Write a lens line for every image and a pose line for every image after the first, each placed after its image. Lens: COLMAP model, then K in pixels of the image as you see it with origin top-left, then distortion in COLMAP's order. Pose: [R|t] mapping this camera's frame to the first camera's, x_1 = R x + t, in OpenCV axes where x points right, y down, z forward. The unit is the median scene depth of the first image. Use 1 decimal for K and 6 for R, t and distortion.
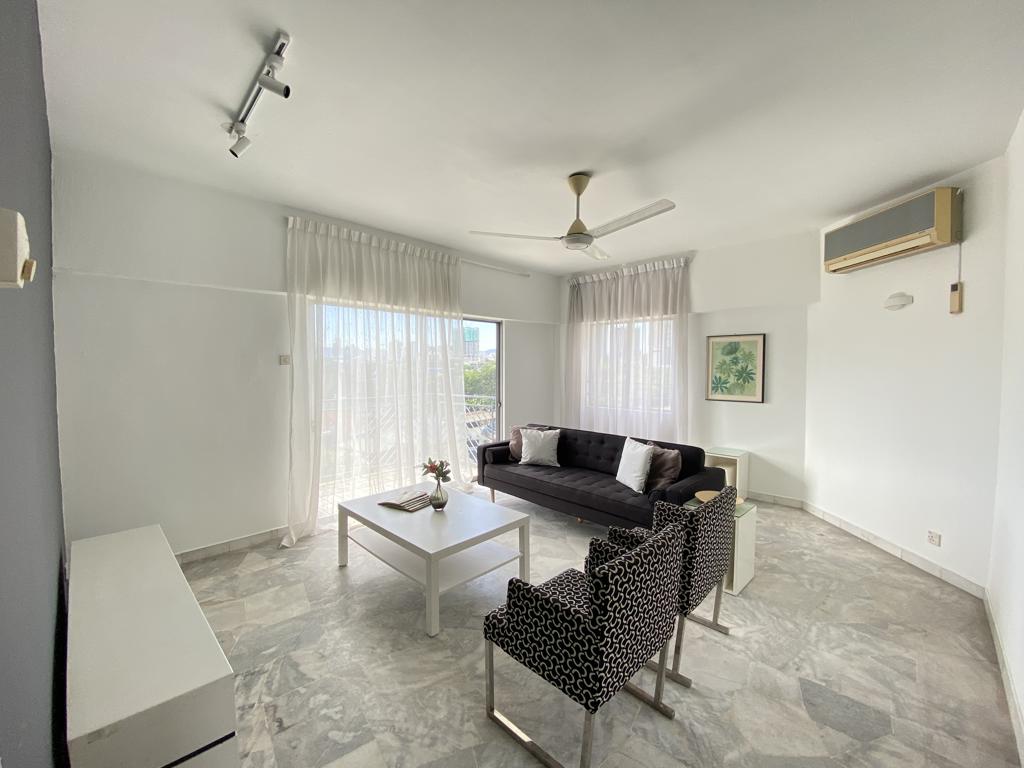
lens RADIAL K [[421.8, 0, 512.0], [0, 421.8, 384.0], [0, 0, 1]] dist [0.046159, -0.036340]
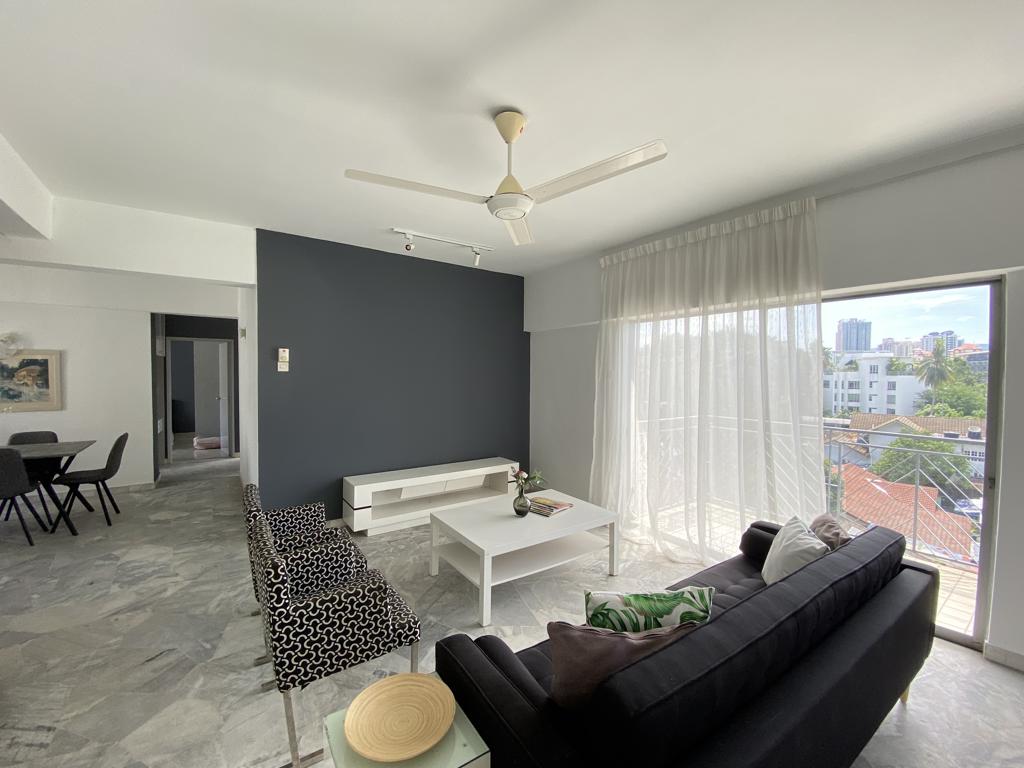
lens RADIAL K [[421.8, 0, 512.0], [0, 421.8, 384.0], [0, 0, 1]] dist [0.046159, -0.036340]
pose [[-0.209639, 0.019774, -0.977579, 0.859985], [-0.052879, 0.998103, 0.031529, -0.063409], [0.976348, 0.058303, -0.208196, 1.181463]]
